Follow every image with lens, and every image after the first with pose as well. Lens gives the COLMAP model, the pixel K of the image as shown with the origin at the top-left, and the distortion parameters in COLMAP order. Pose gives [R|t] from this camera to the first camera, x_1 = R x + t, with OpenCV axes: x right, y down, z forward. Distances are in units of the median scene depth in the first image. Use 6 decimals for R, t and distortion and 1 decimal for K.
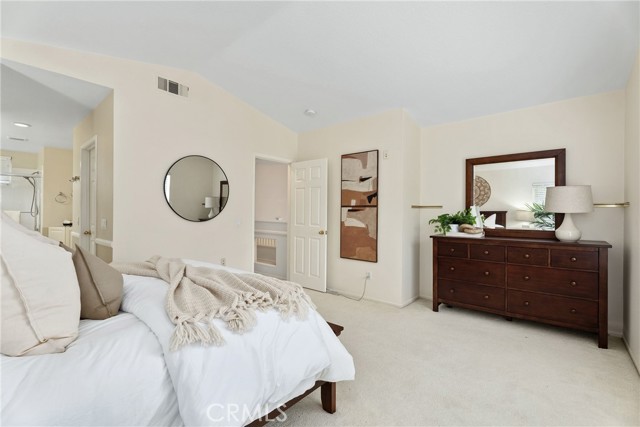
lens RADIAL K [[289.7, 0, 324.1], [0, 289.7, 211.4], [0, 0, 1]] dist [0.000036, 0.002668]
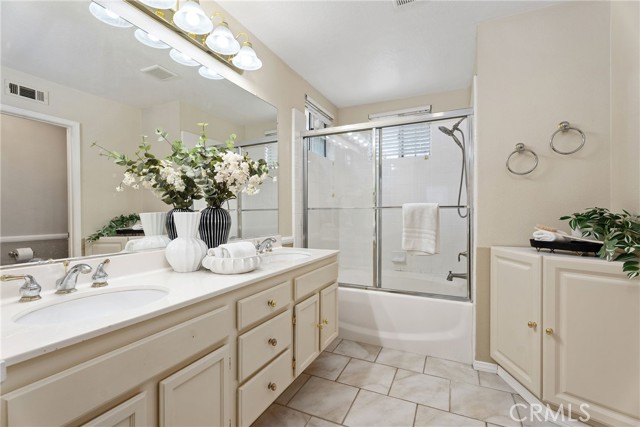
lens RADIAL K [[289.7, 0, 323.7], [0, 289.7, 215.1], [0, 0, 1]] dist [0.000036, 0.002668]
pose [[0.289061, -0.003688, -0.957303, -0.667017], [0.012681, 0.999920, -0.000023, 0.012846], [0.957227, -0.012133, 0.289085, 0.699726]]
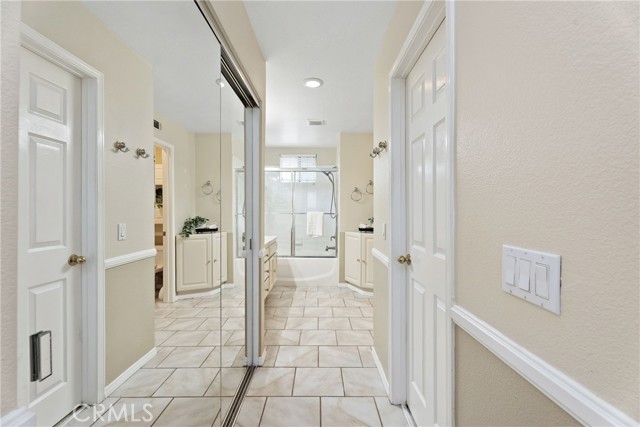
lens RADIAL K [[289.7, 0, 319.6], [0, 289.7, 213.9], [0, 0, 1]] dist [0.000036, 0.002668]
pose [[0.655451, -0.003688, -0.755229, -0.389418], [0.012022, 0.999912, 0.005552, -0.000586], [0.755142, -0.012718, 0.655438, 0.420708]]
